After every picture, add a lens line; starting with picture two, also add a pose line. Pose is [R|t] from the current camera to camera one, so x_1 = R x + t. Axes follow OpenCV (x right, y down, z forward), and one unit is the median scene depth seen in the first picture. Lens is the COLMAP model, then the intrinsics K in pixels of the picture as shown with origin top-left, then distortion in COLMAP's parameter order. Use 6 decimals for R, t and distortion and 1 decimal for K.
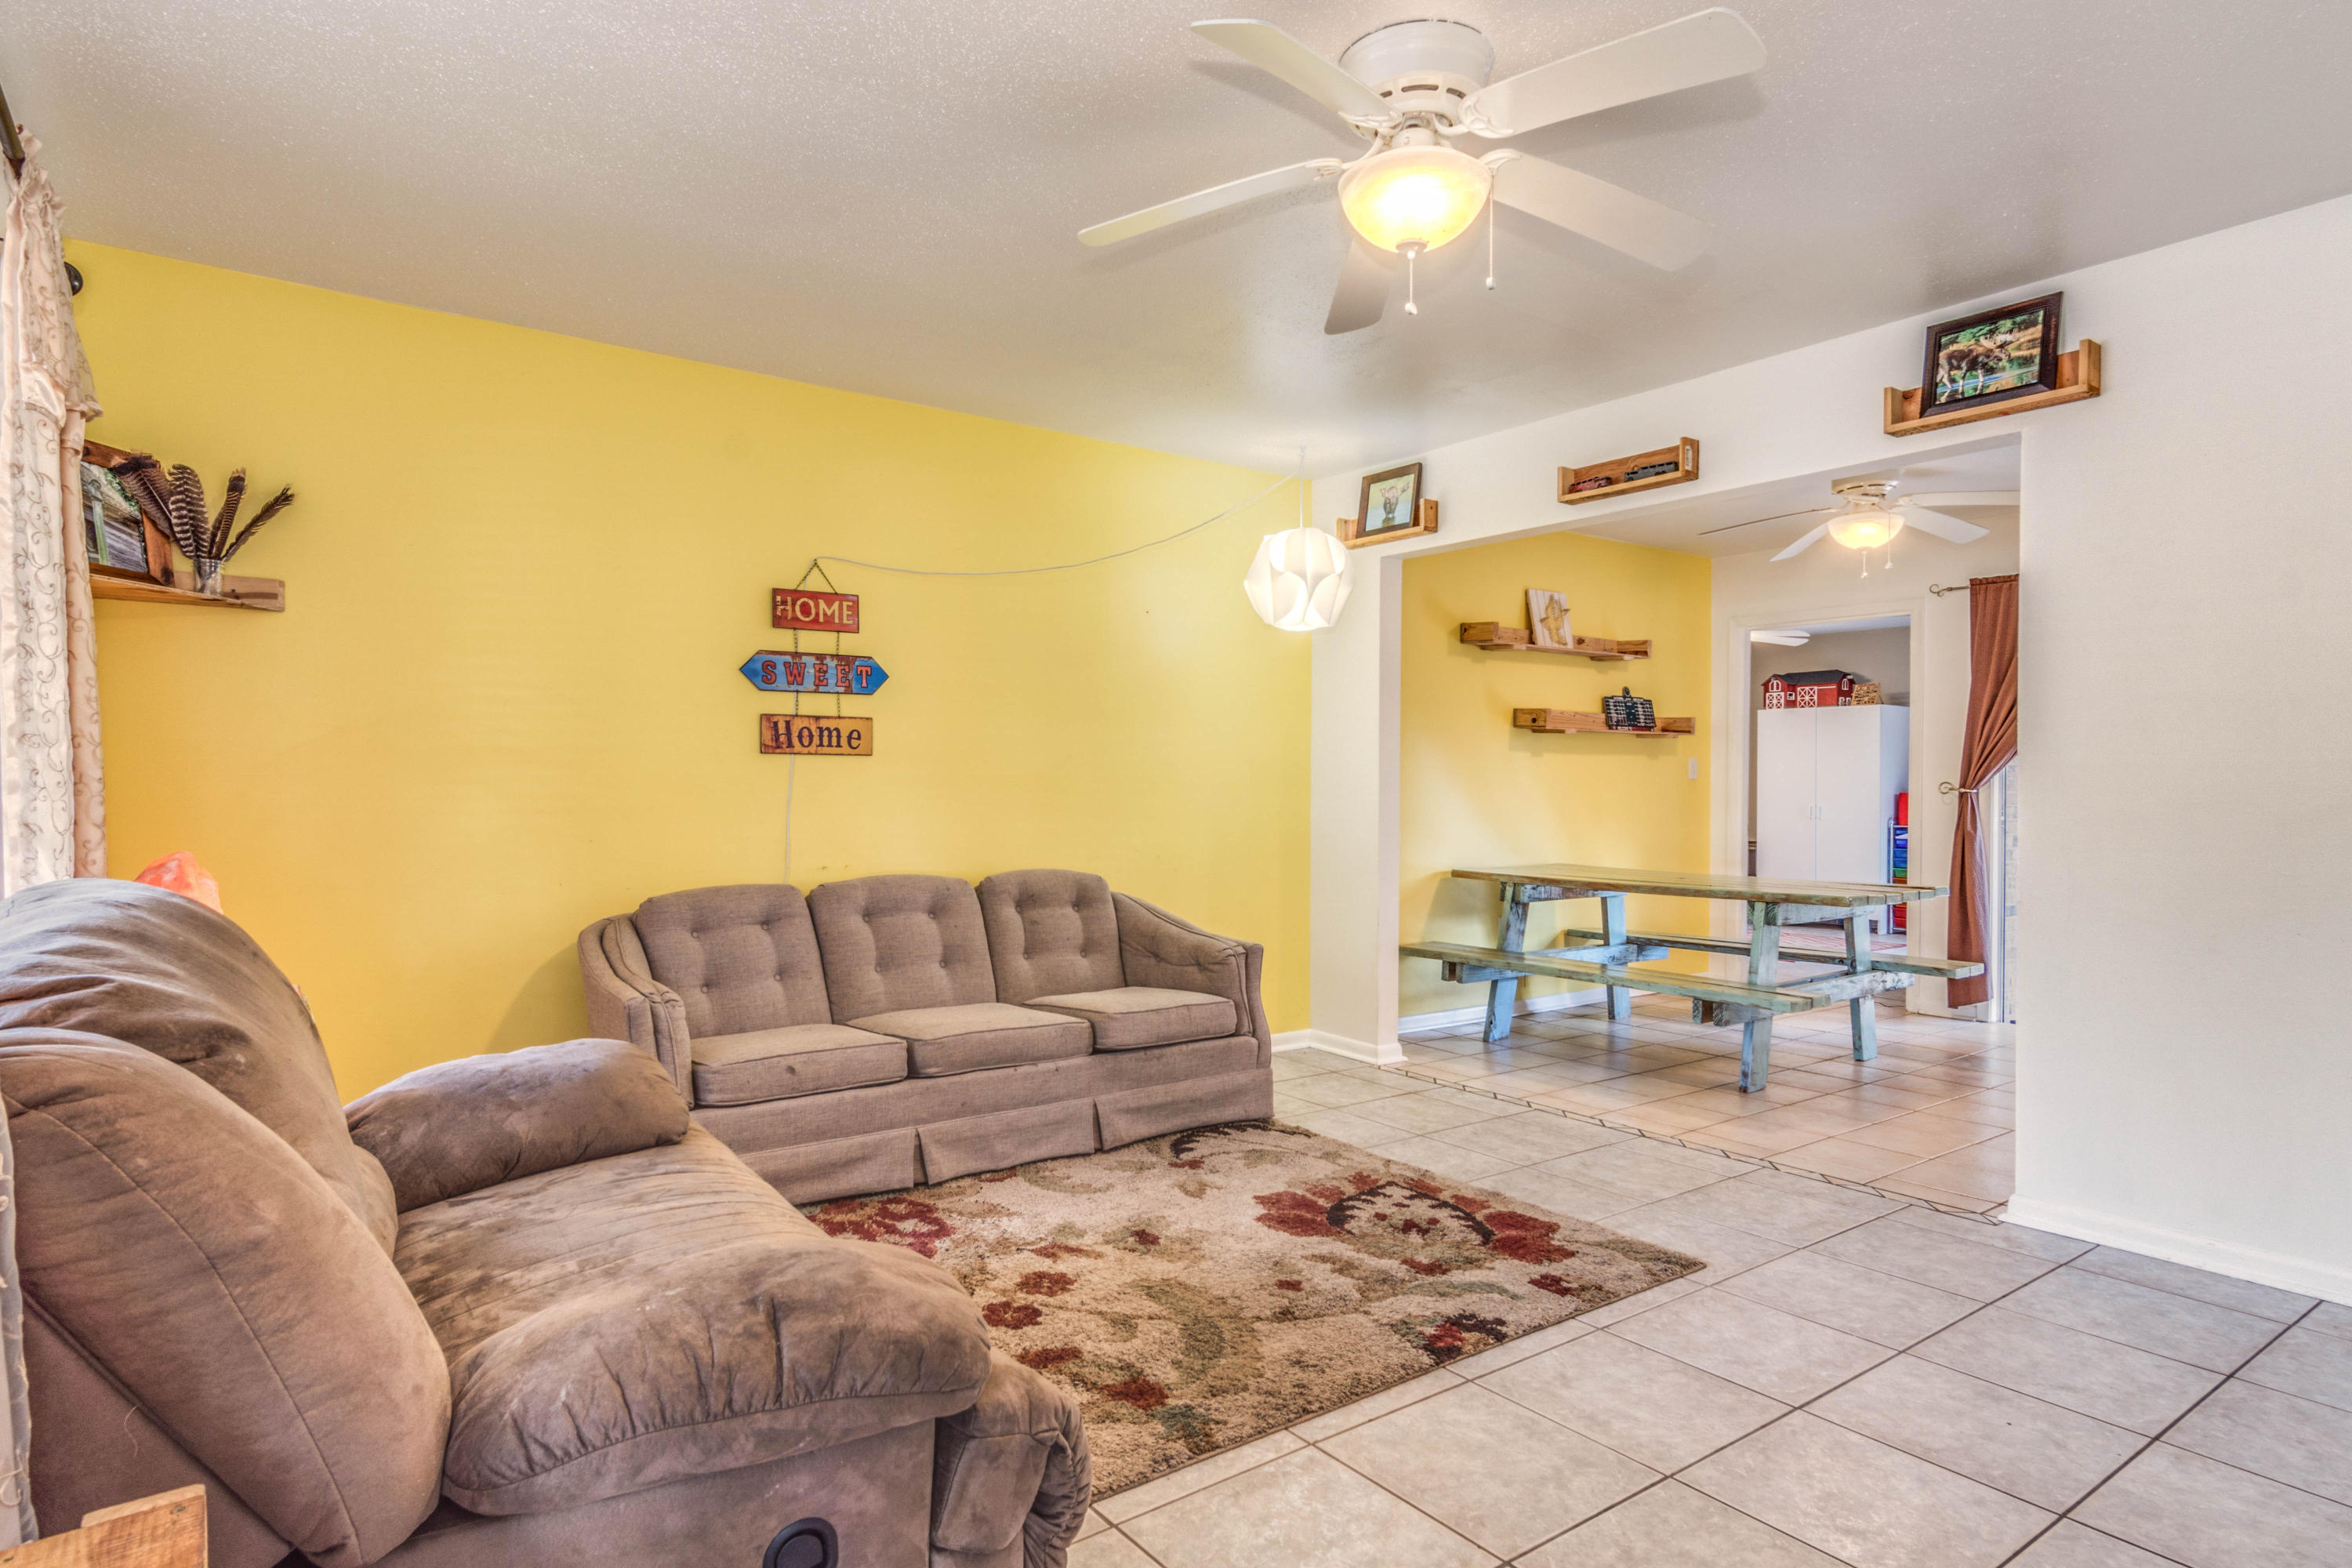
lens RADIAL K [[1278.7, 0, 1144.4], [0, 1278.7, 800.0], [0, 0, 1]] dist [0.004952, 0.003504]
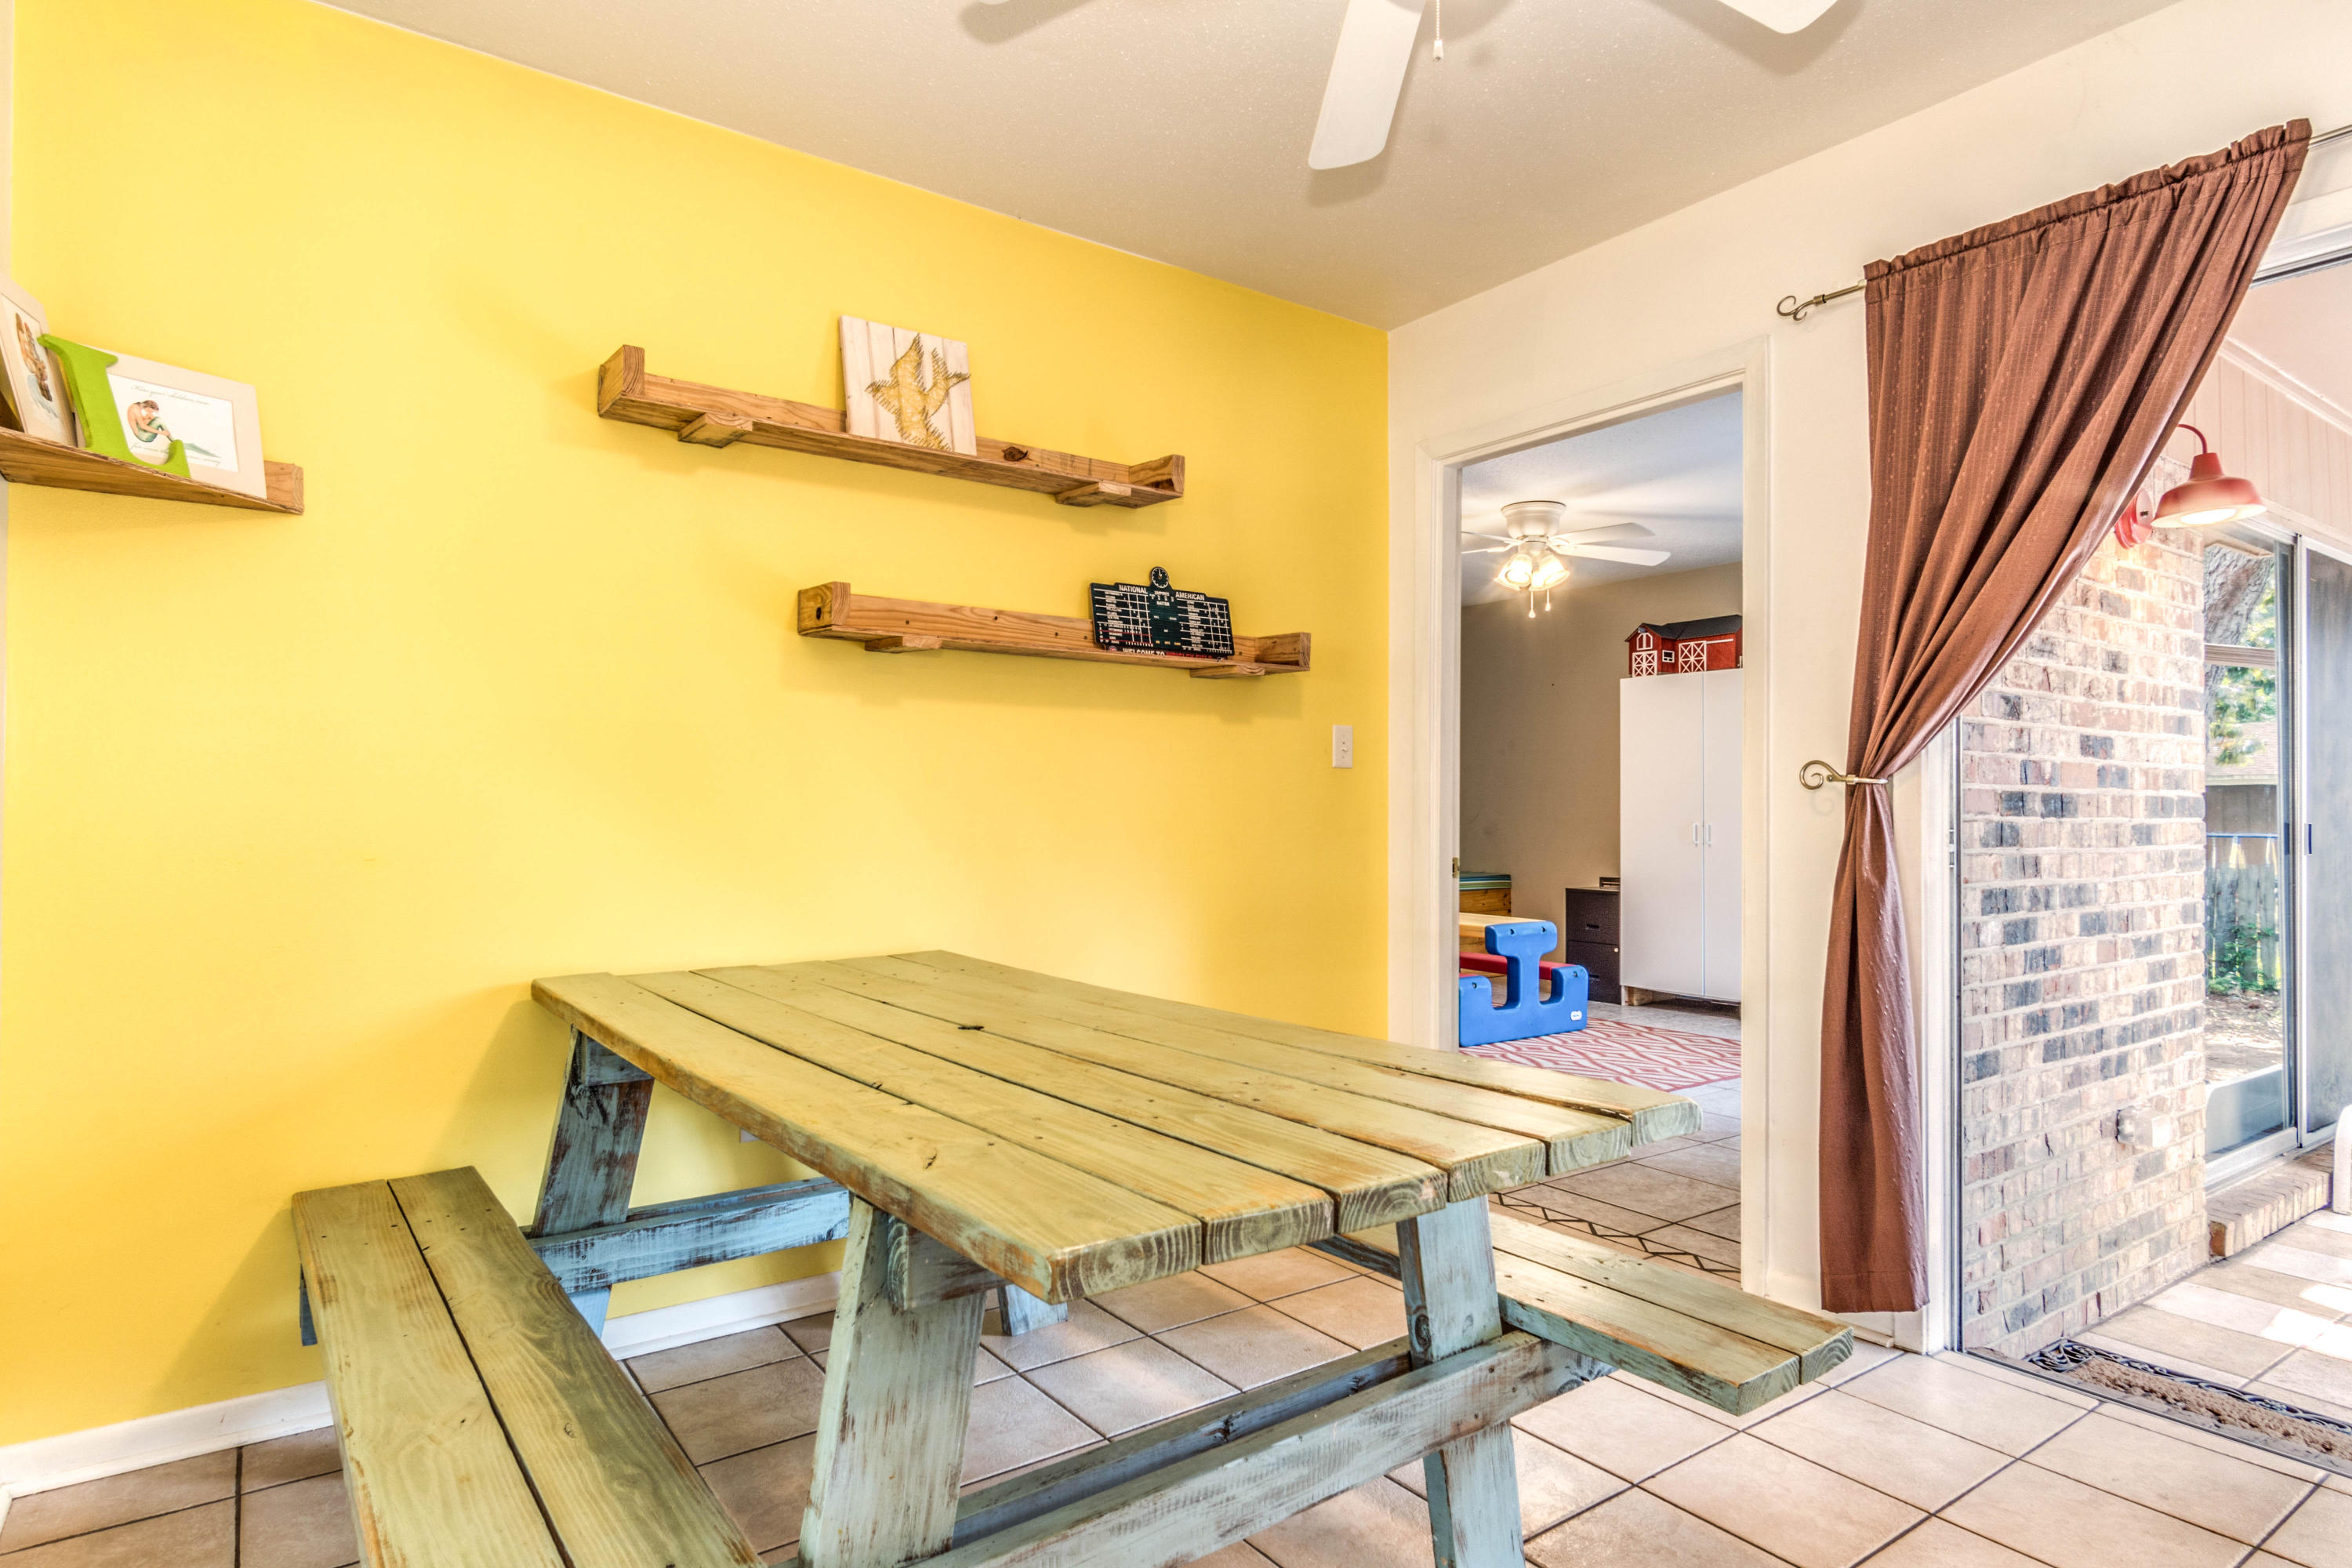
lens RADIAL K [[1278.7, 0, 1141.1], [0, 1278.7, 800.3], [0, 0, 1]] dist [0.004952, 0.003504]
pose [[0.999868, -0.000120, -0.016245, 0.751776], [-0.000175, 0.999836, -0.018116, 0.011743], [0.016244, 0.018116, 0.999704, 1.056325]]
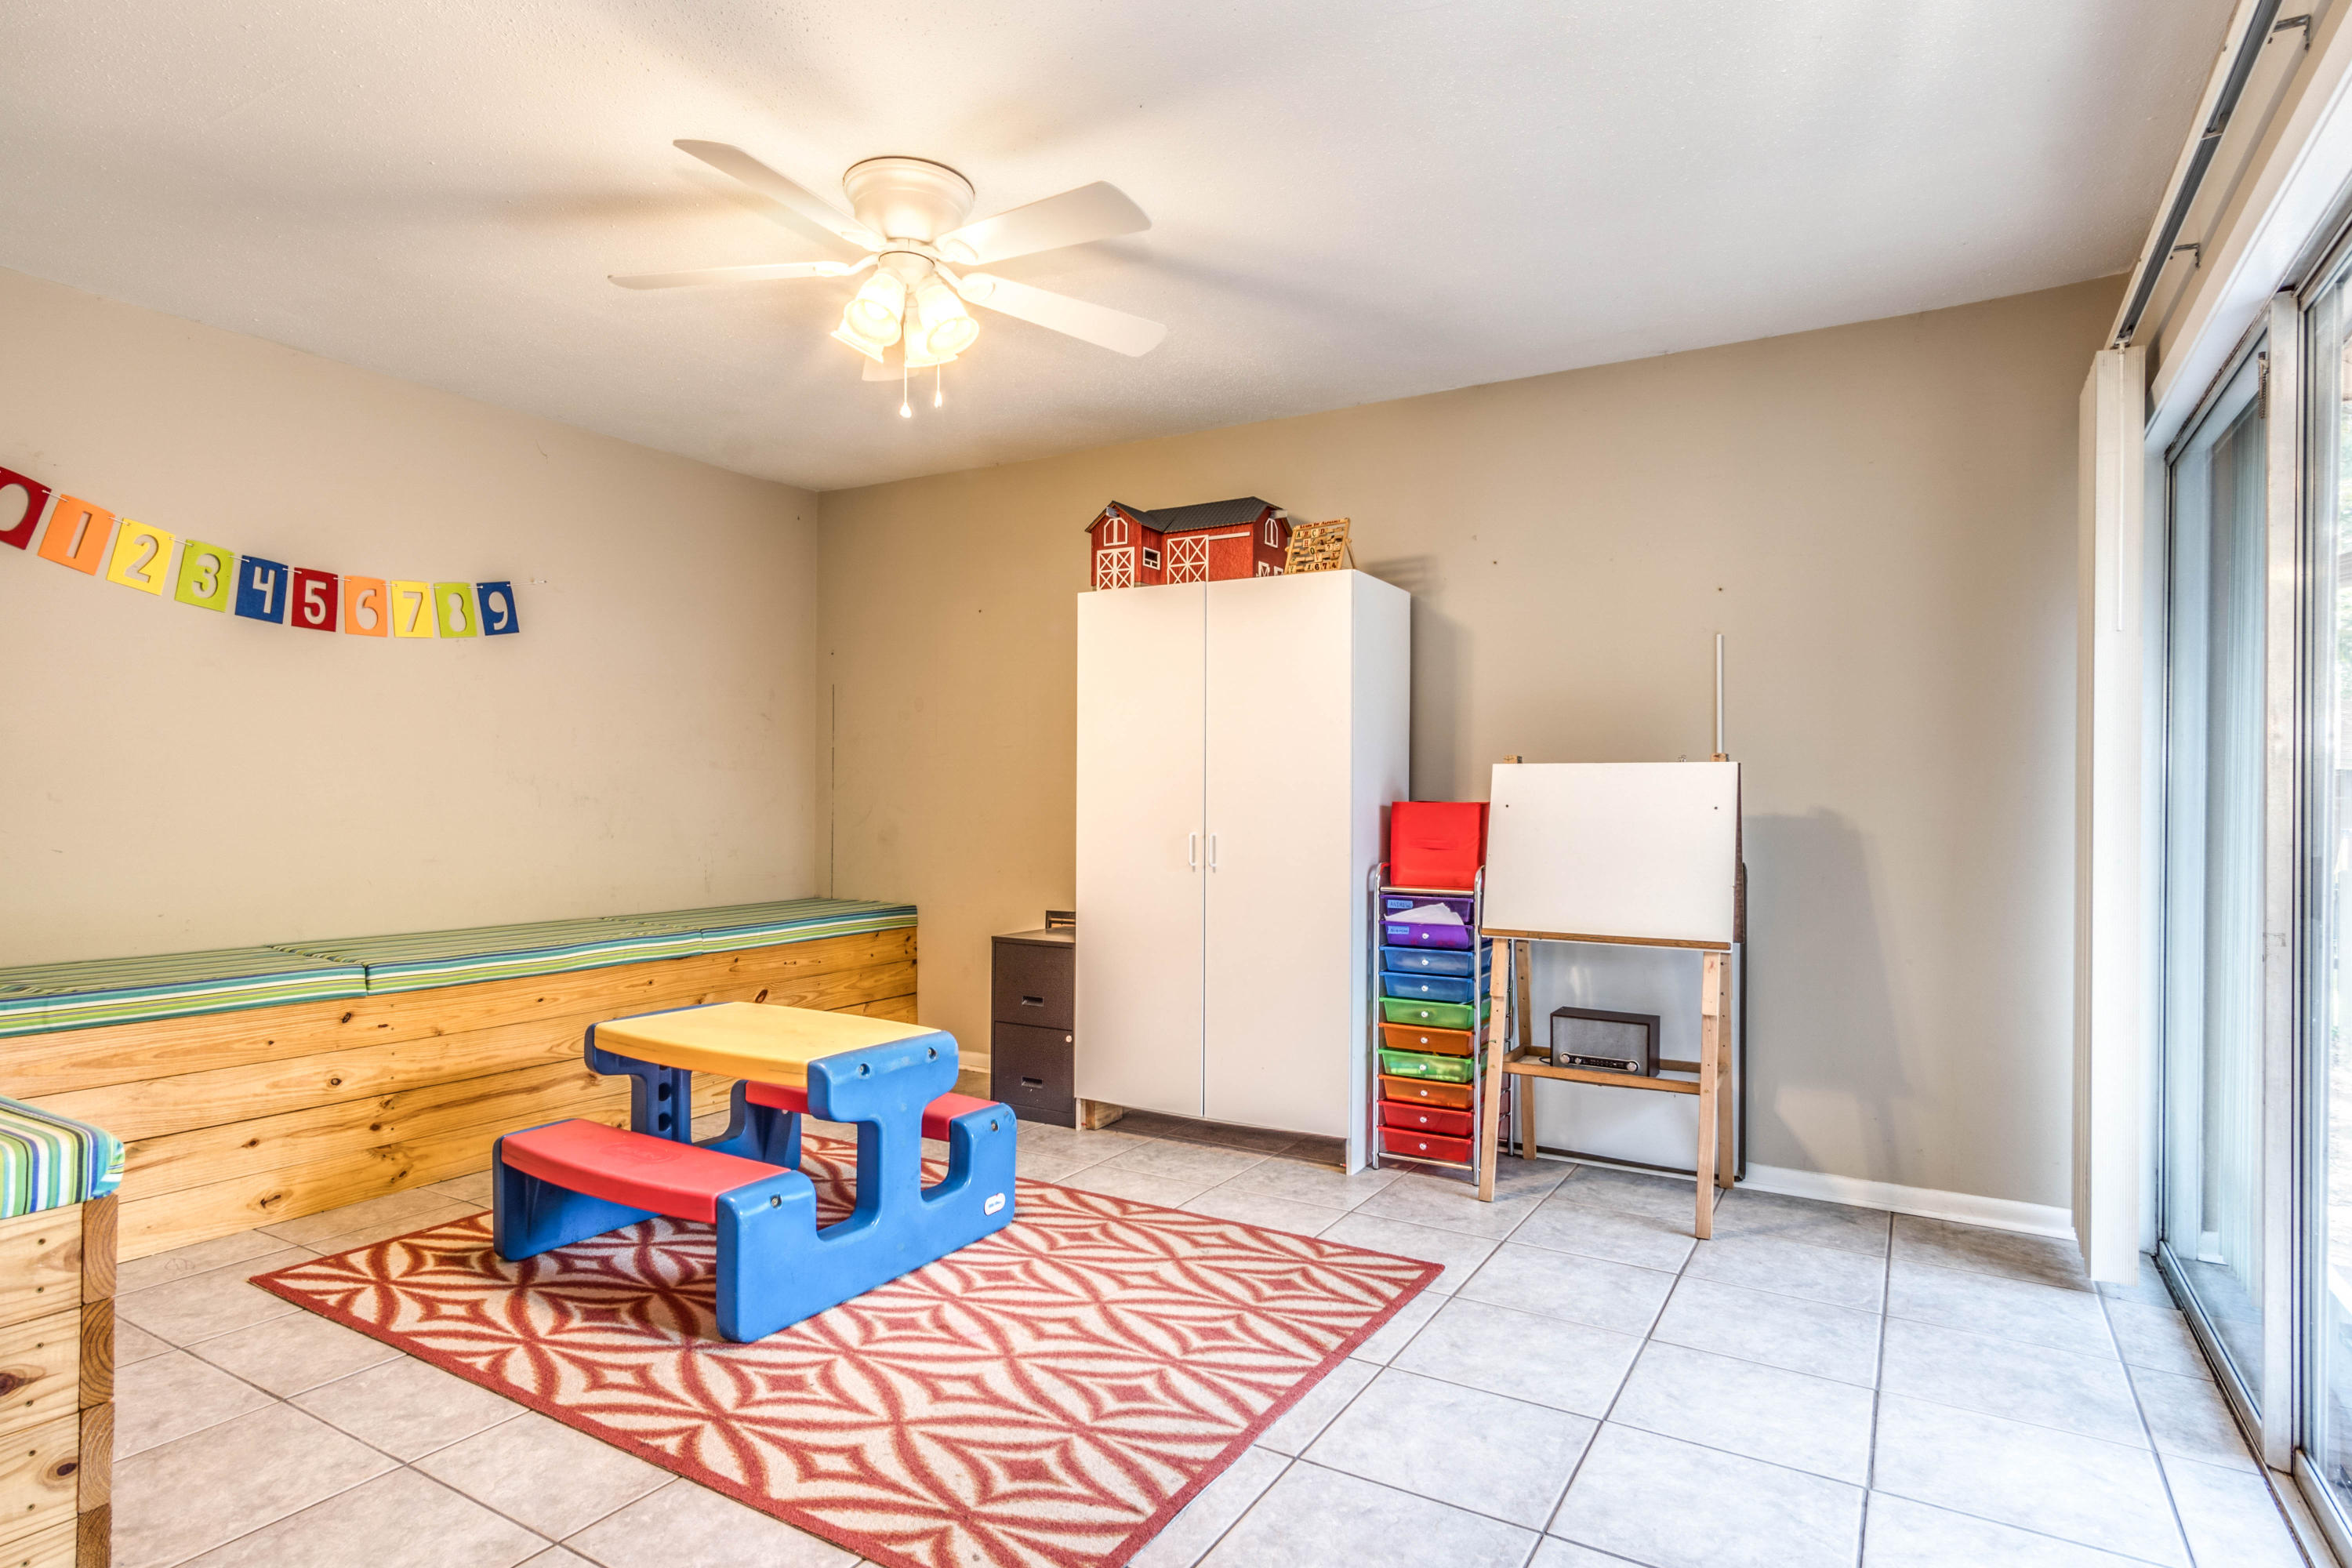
lens RADIAL K [[1278.7, 0, 1155.2], [0, 1278.7, 780.5], [0, 0, 1]] dist [0.004952, 0.003504]
pose [[0.920606, 0.006217, 0.390442, 1.063119], [0.001283, 0.999820, -0.018945, -0.012952], [-0.390490, 0.017941, 0.920433, 1.922393]]
